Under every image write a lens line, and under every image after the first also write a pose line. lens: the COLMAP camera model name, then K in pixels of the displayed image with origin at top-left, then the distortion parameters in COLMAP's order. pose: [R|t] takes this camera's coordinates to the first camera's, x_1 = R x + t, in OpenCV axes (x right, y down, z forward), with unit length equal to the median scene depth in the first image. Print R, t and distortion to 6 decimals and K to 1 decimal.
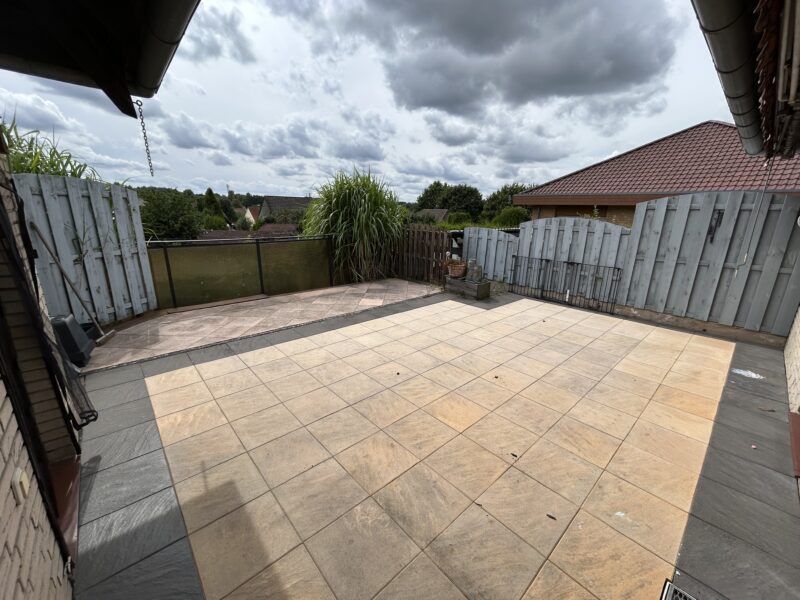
lens RADIAL K [[325.9, 0, 398.1], [0, 325.9, 301.4], [0, 0, 1]] dist [-0.001430, 0.000009]
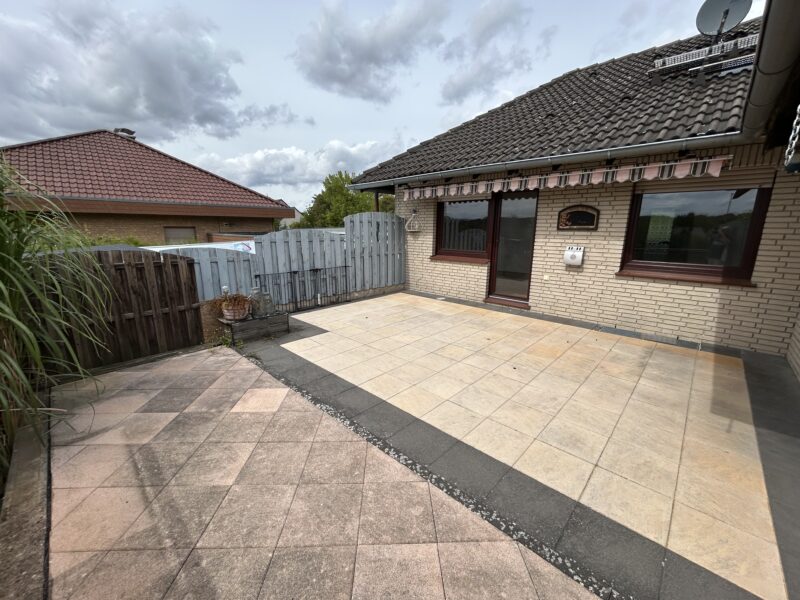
lens RADIAL K [[325.9, 0, 400.6], [0, 325.9, 301.2], [0, 0, 1]] dist [-0.001430, 0.000009]
pose [[-0.087551, -0.241031, 0.966560, -0.726297], [0.260931, 0.930860, 0.255763, -0.281611], [-0.961379, 0.274598, -0.018606, 0.963707]]
